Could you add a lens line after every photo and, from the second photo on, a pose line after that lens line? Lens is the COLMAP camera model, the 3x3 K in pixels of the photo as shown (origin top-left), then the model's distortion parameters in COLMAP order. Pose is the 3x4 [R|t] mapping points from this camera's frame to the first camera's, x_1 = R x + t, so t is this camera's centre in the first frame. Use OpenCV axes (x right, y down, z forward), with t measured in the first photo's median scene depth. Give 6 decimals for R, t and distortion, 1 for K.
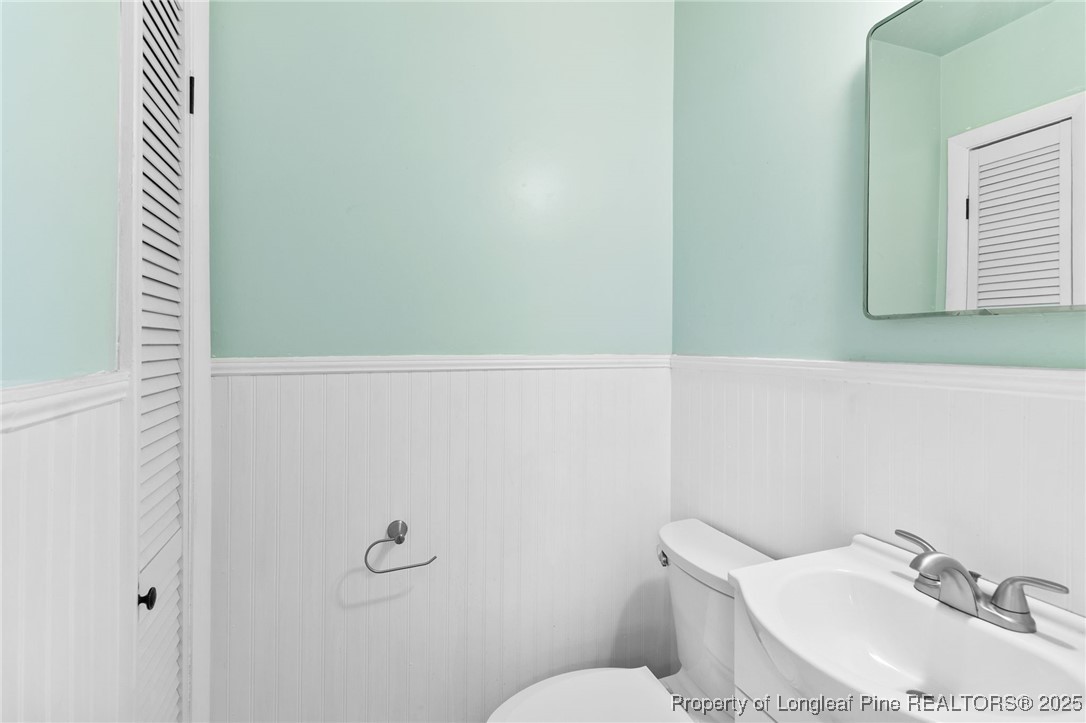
lens RADIAL K [[502.4, 0, 542.2], [0, 502.4, 348.2], [0, 0, 1]] dist [-0.002203, -0.000264]
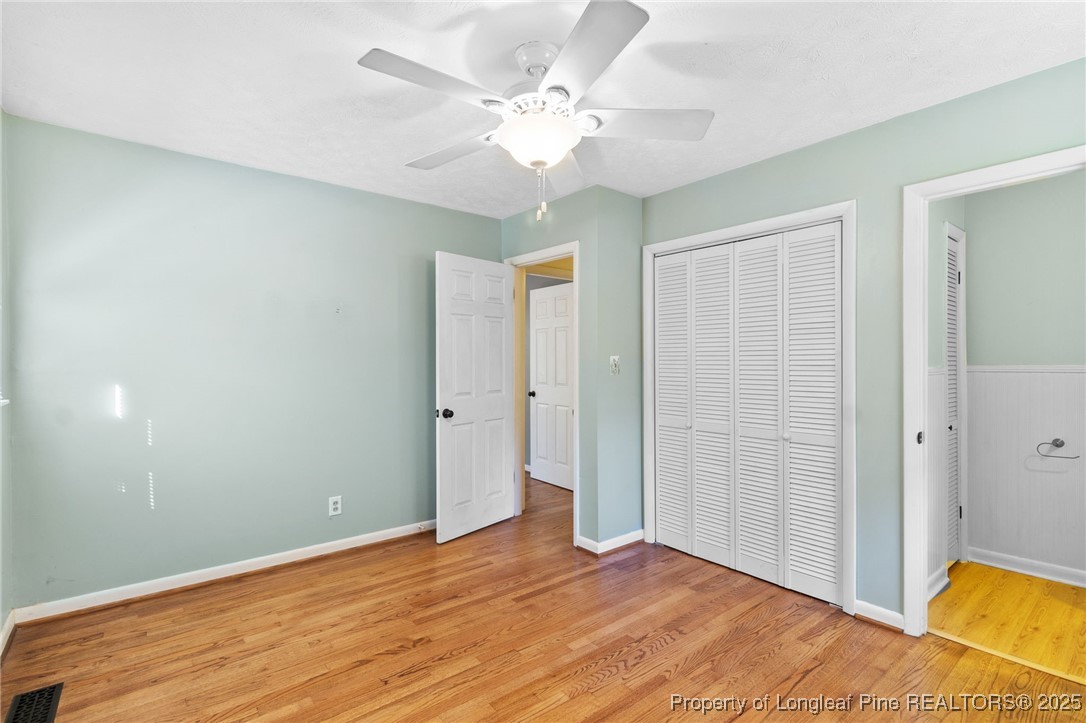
lens RADIAL K [[501.6, 0, 543.0], [0, 501.6, 361.5], [0, 0, 1]] dist [0.000701, 0.000209]
pose [[0.298049, -0.006202, -0.954530, 1.364972], [-0.000881, 0.999977, -0.006772, 0.019941], [0.954550, 0.002859, 0.298037, -2.183820]]
